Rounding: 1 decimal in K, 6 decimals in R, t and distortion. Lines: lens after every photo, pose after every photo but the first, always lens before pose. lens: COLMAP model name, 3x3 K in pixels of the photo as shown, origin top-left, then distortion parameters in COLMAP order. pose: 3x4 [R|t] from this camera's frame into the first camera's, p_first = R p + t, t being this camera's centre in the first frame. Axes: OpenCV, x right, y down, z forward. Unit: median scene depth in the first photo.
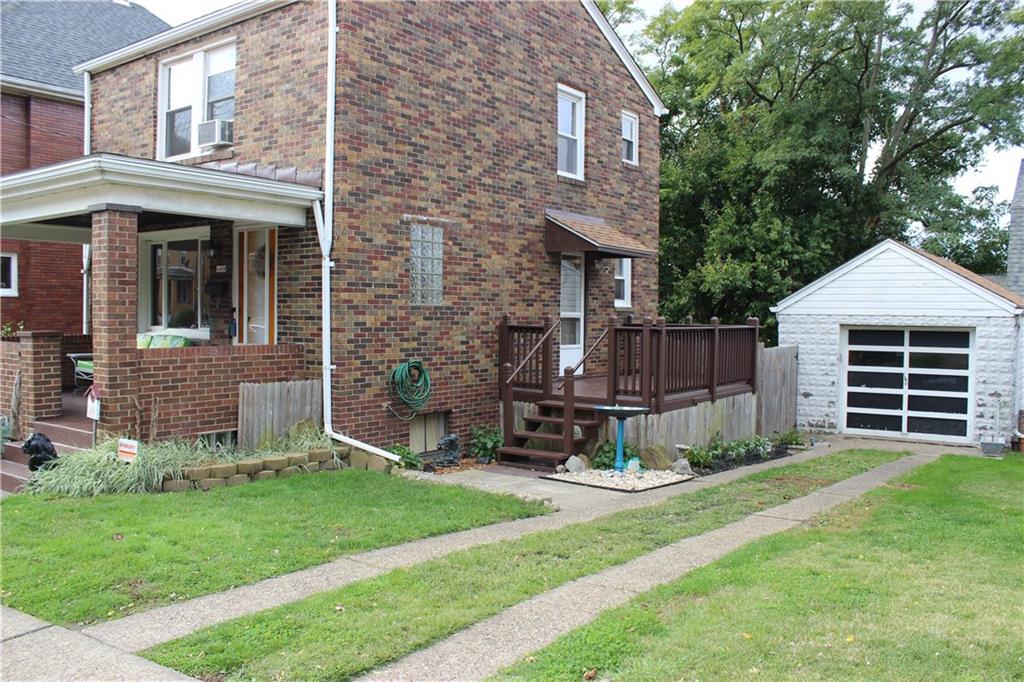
lens RADIAL K [[836.7, 0, 511.5], [0, 836.7, 337.7], [0, 0, 1]] dist [-0.100145, 0.003316]
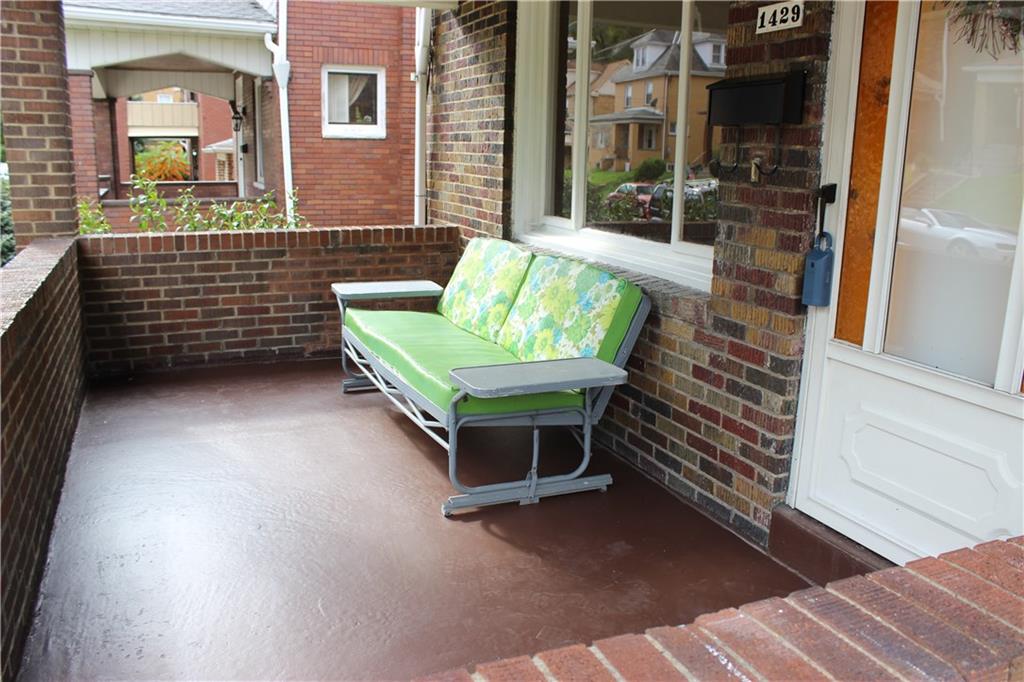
lens RADIAL K [[836.7, 0, 512.6], [0, 836.7, 341.8], [0, 0, 1]] dist [-0.100145, 0.003316]
pose [[0.858600, 0.122960, -0.497681, -0.242997], [-0.029333, 0.981002, 0.191767, -0.028840], [0.511805, -0.150053, 0.845896, 0.629004]]
